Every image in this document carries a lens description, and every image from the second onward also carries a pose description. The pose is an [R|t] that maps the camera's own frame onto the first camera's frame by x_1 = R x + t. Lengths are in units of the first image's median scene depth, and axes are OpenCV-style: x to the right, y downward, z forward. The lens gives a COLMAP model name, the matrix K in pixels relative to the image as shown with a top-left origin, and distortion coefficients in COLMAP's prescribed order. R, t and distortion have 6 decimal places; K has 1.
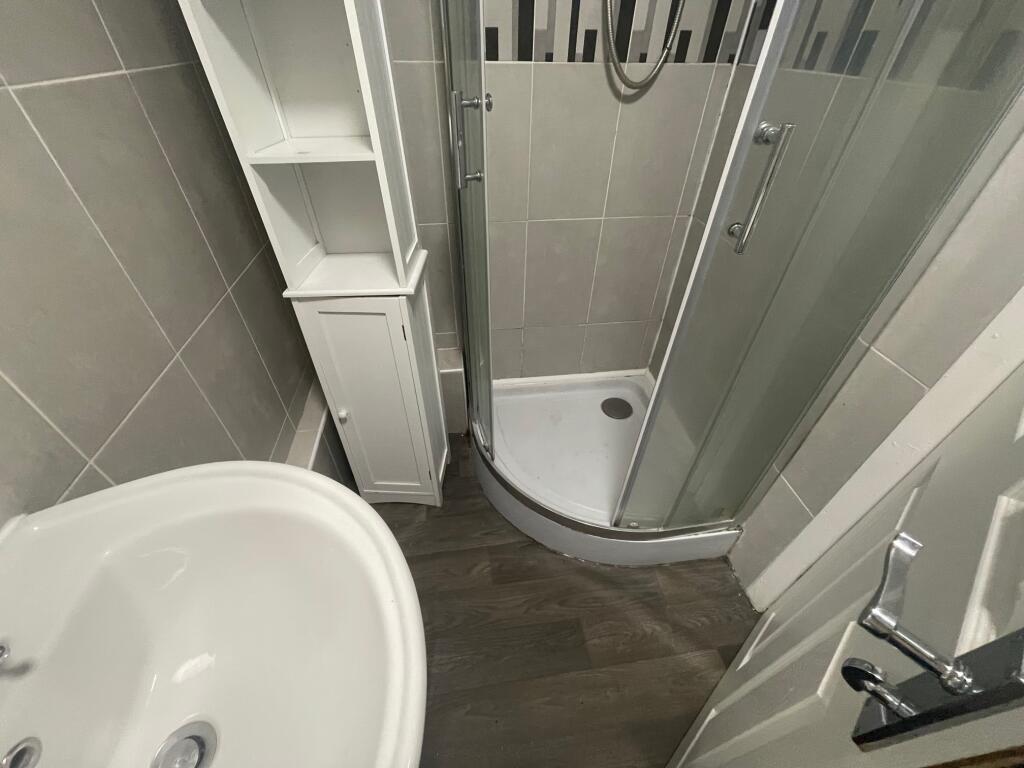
lens RADIAL K [[411.5, 0, 512.0], [0, 411.5, 384.0], [0, 0, 1]] dist [-0.000929, -0.000019]
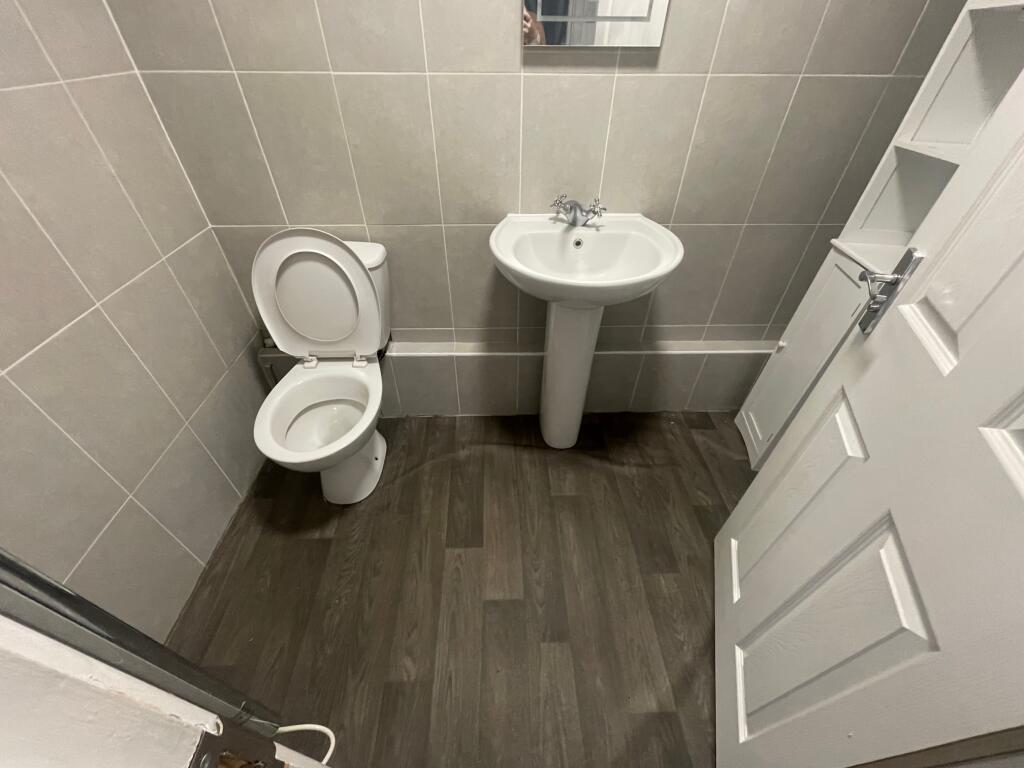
lens RADIAL K [[411.5, 0, 512.0], [0, 411.5, 384.0], [0, 0, 1]] dist [-0.000929, -0.000019]
pose [[-0.110041, 0.644582, -0.756575, 0.883612], [-0.647375, 0.531110, 0.546650, -0.022089], [0.754186, 0.549942, 0.358843, -0.031230]]
